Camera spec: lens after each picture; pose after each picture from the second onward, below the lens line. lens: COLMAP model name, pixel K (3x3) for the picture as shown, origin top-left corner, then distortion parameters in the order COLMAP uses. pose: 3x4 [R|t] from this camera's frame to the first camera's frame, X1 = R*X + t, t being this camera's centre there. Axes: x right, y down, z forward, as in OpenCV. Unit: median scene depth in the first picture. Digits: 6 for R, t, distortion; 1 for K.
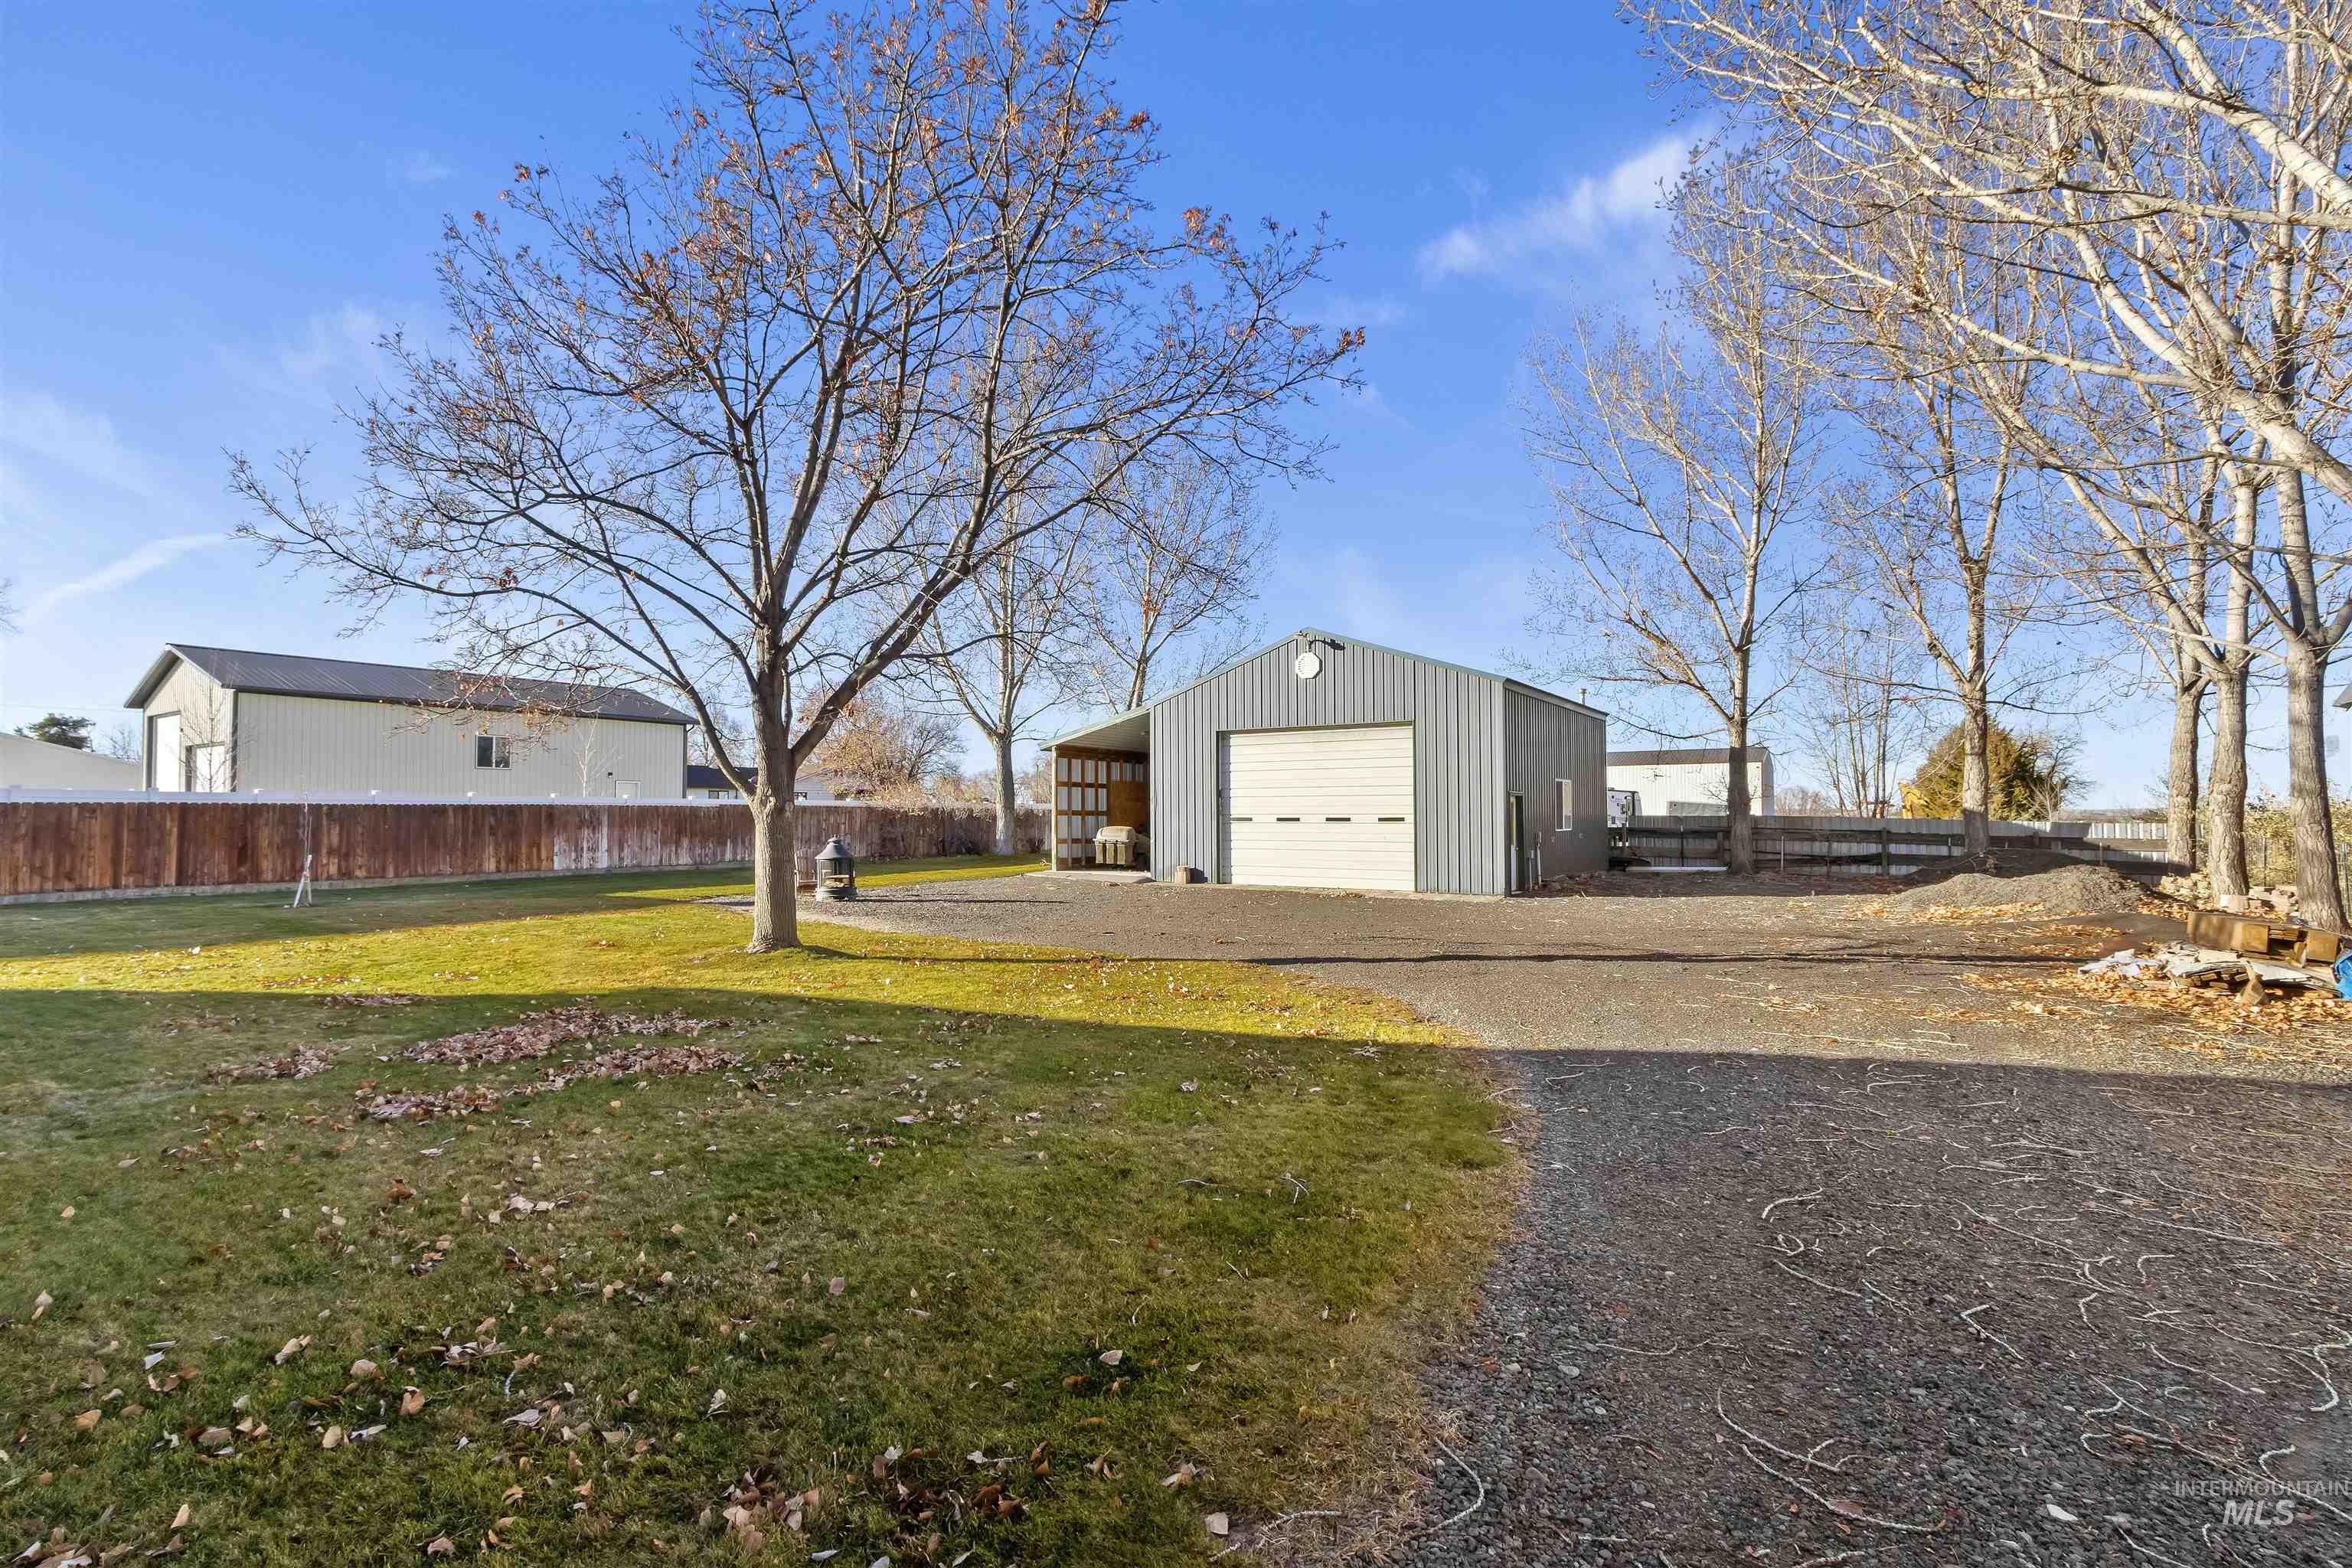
lens RADIAL K [[1093.1, 0, 1141.7], [0, 1093.1, 802.9], [0, 0, 1]] dist [0.009332, -0.004199]
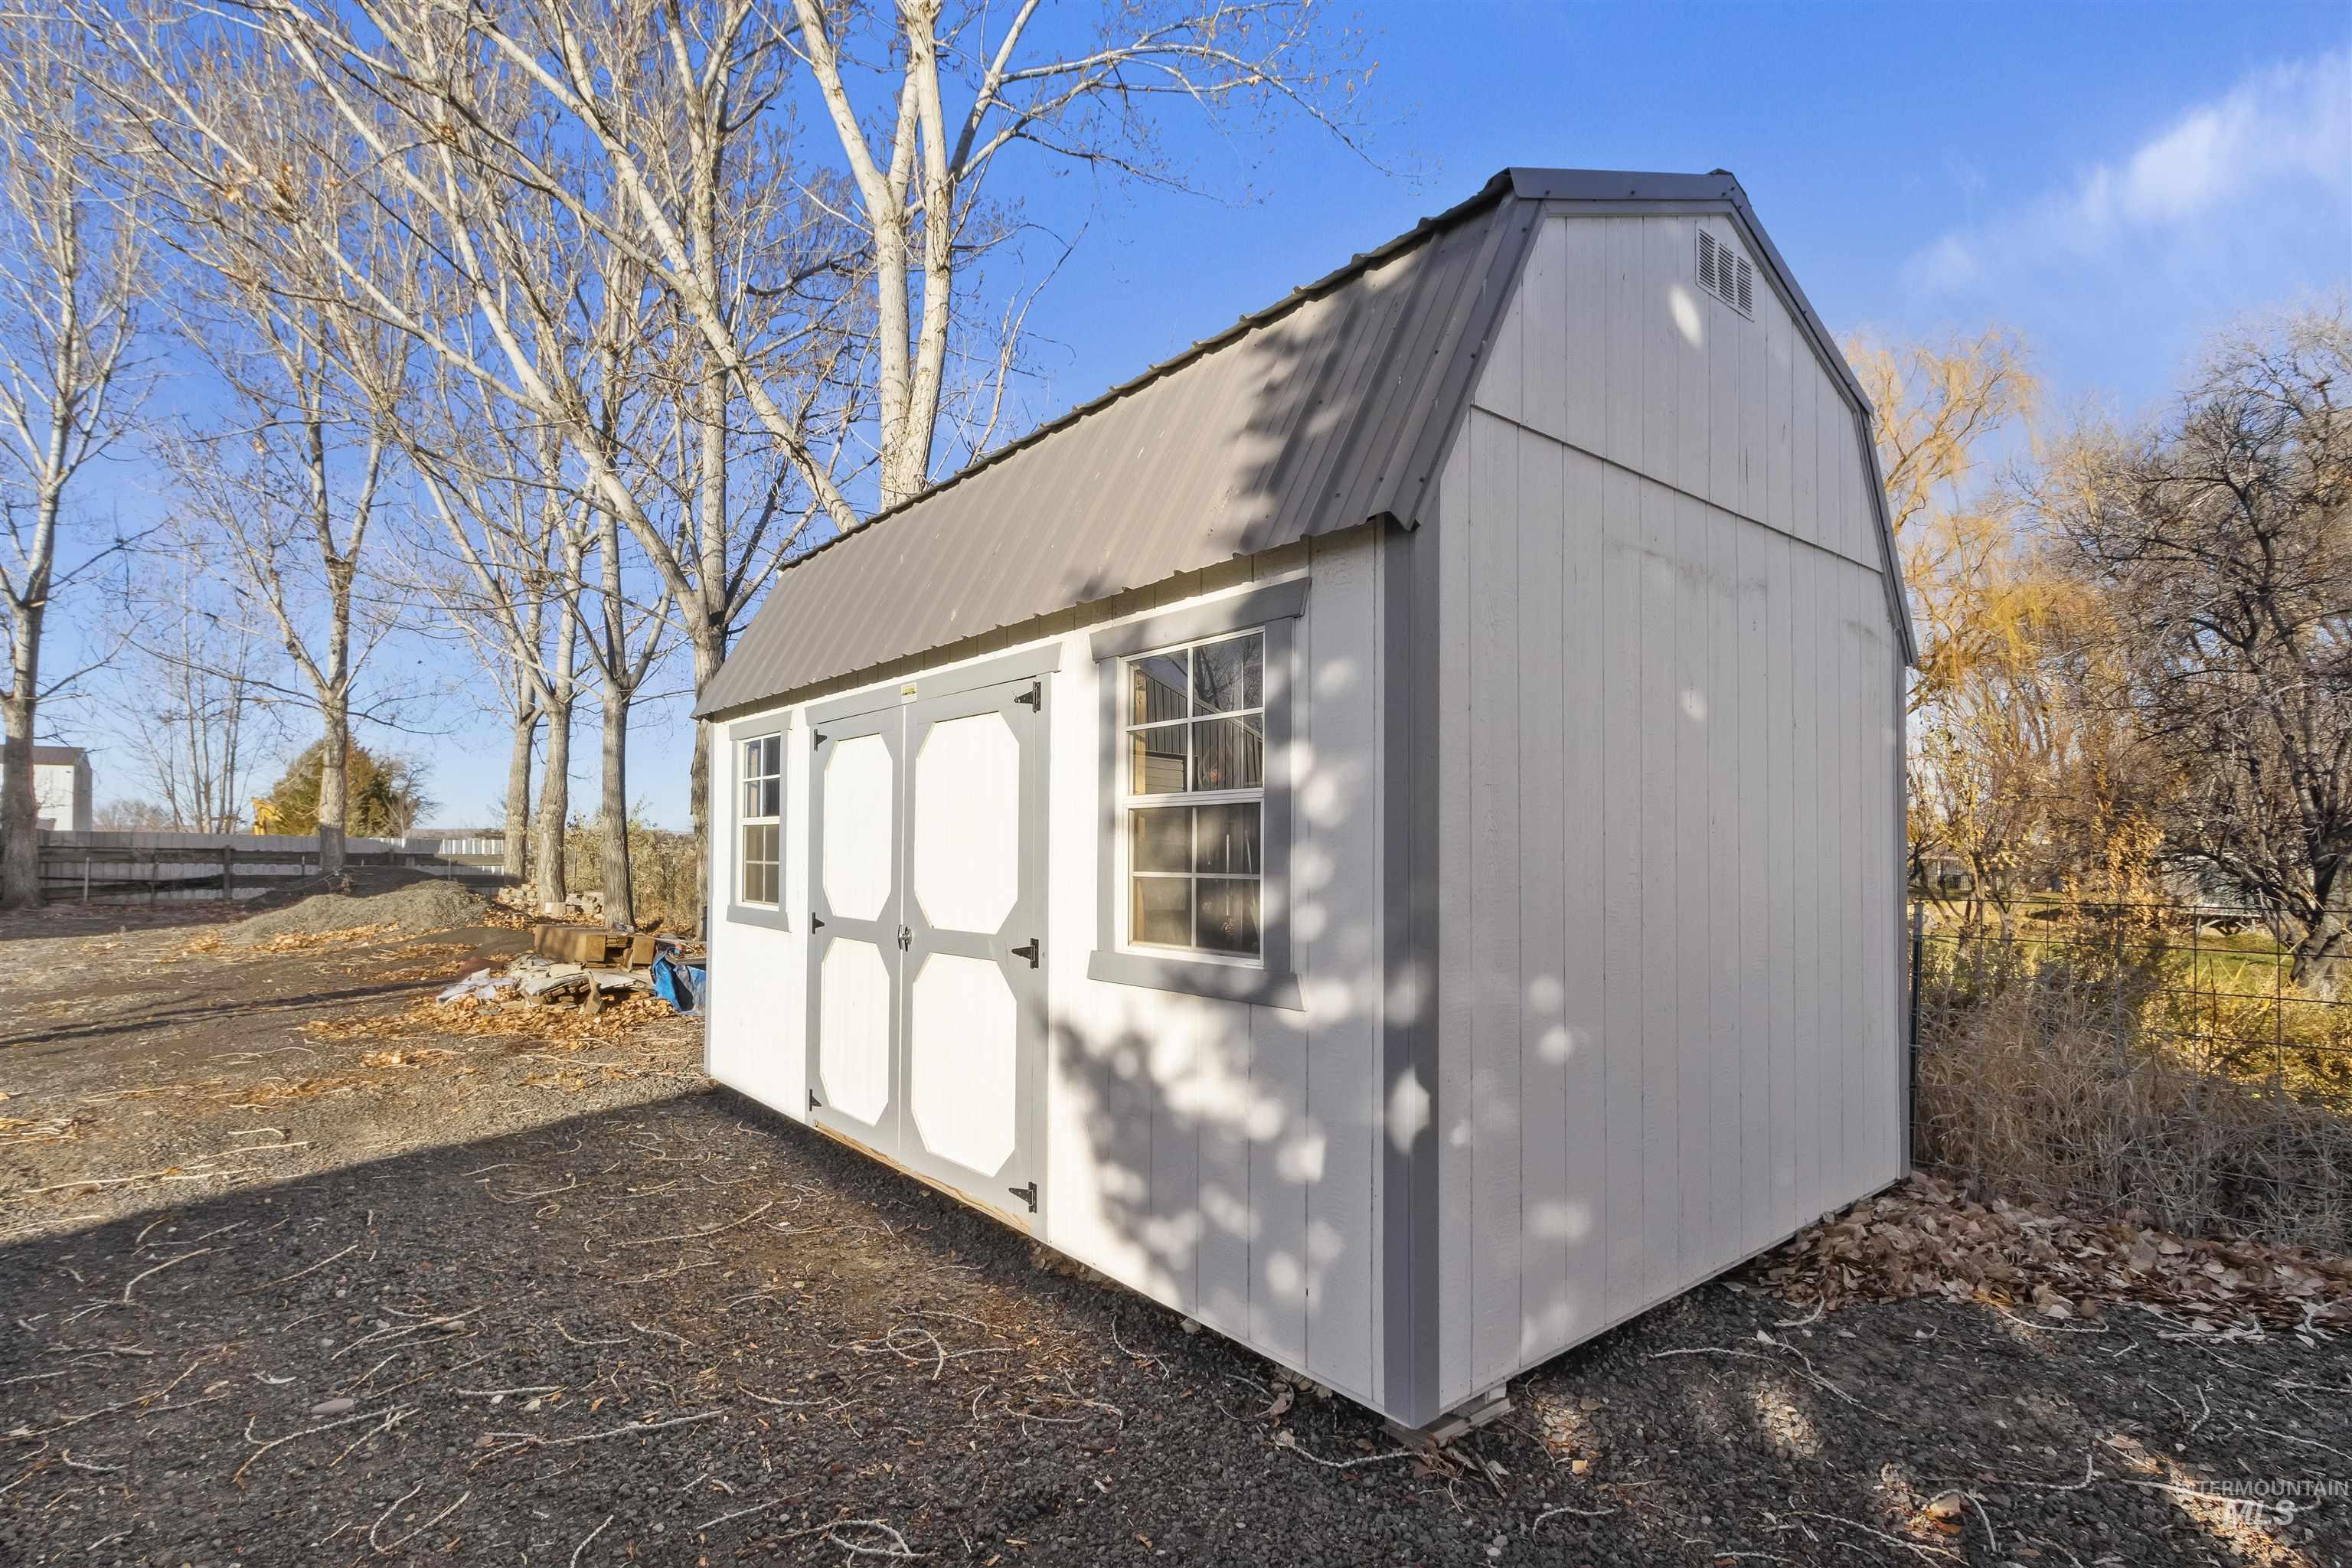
lens RADIAL K [[1093.1, 0, 1141.7], [0, 1093.1, 802.9], [0, 0, 1]] dist [0.009332, -0.004199]
pose [[0.282049, 0.031429, 0.958885, 0.068296], [-0.015692, 0.999481, -0.028144, 0.003161], [-0.959272, -0.007109, 0.282396, 0.089038]]
